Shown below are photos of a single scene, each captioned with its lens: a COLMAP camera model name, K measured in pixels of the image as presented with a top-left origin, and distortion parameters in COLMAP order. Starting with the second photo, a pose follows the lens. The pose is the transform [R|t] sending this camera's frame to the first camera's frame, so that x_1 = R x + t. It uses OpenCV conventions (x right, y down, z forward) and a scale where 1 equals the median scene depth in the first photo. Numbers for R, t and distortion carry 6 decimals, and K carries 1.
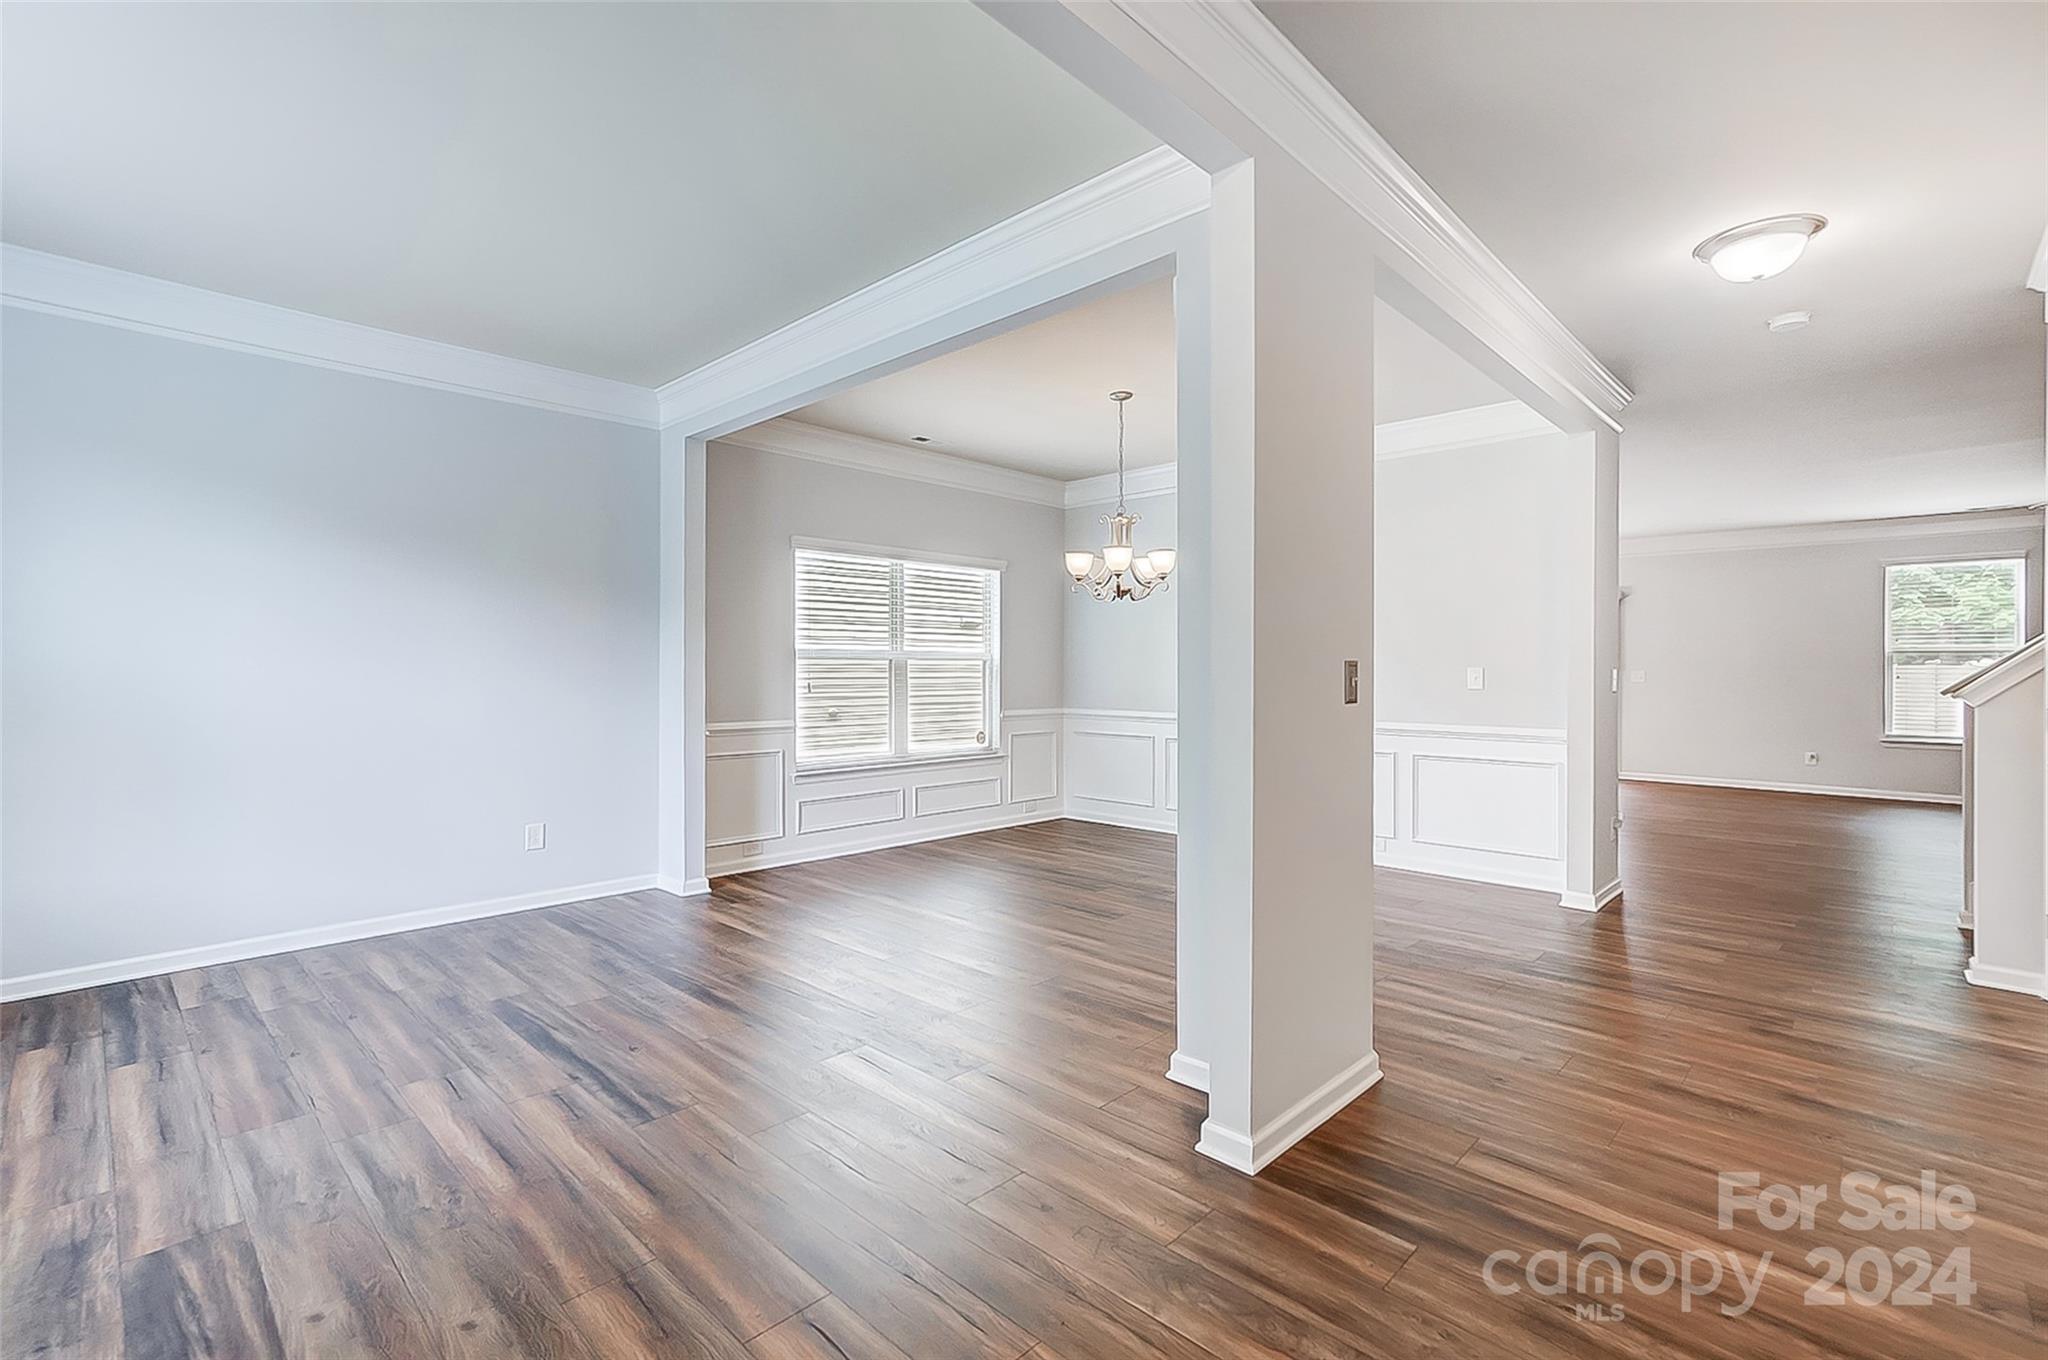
lens RADIAL K [[909.1, 0, 1014.6], [0, 909.1, 673.0], [0, 0, 1]] dist [-0.037050, 0.008968]
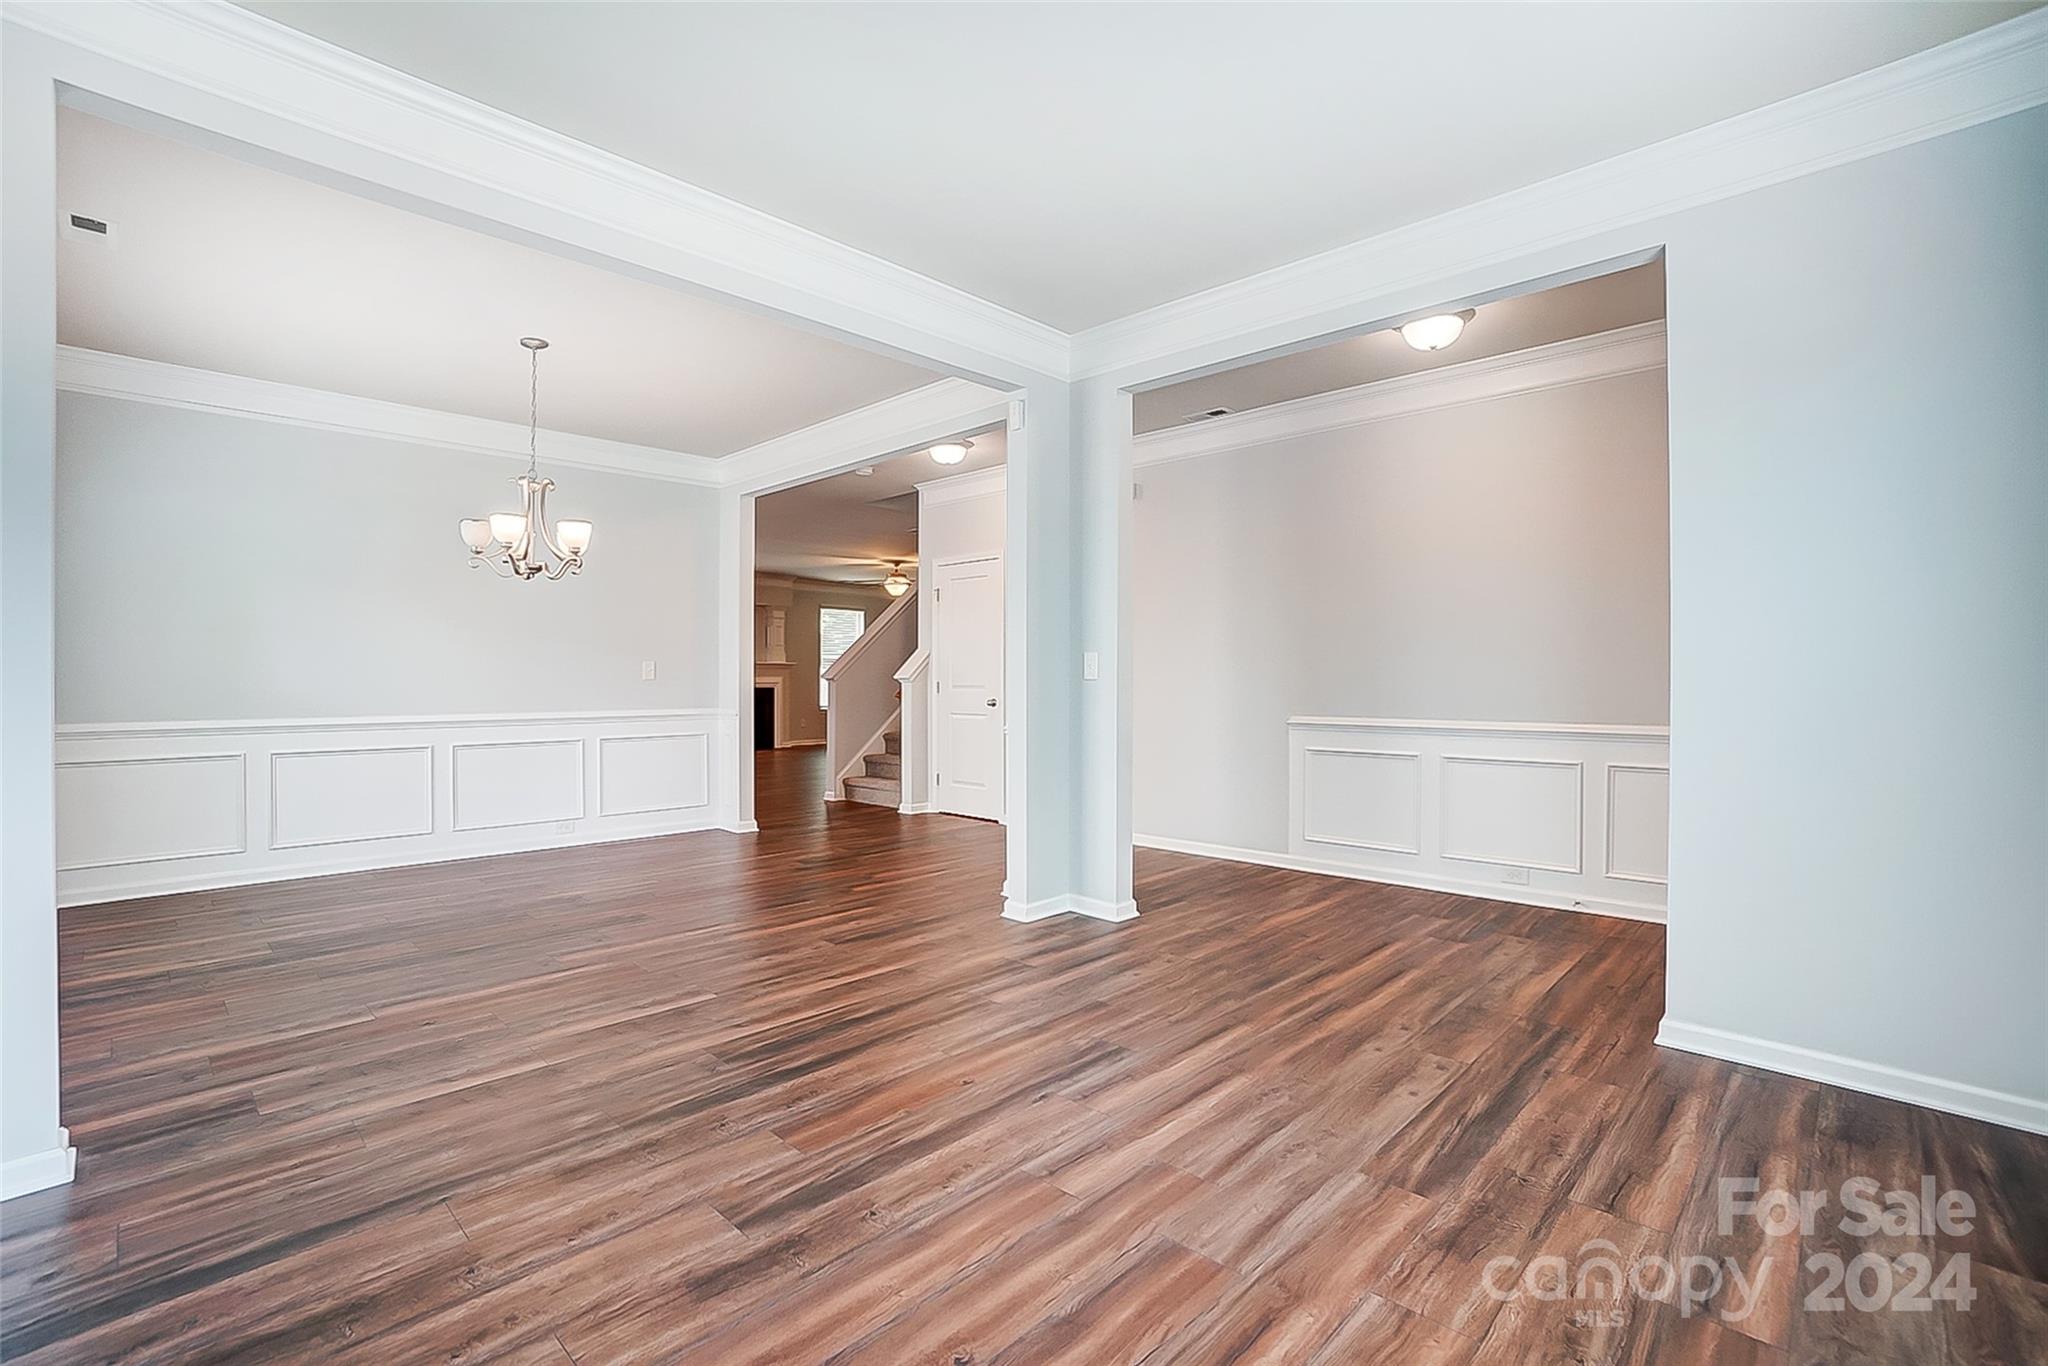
lens RADIAL K [[909.1, 0, 1024.9], [0, 909.1, 677.9], [0, 0, 1]] dist [-0.037050, 0.008968]
pose [[0.014320, -0.011790, 0.999828, -1.748060], [-0.007444, 0.999902, 0.011898, 0.005956], [-0.999870, -0.007613, 0.014231, 1.237528]]
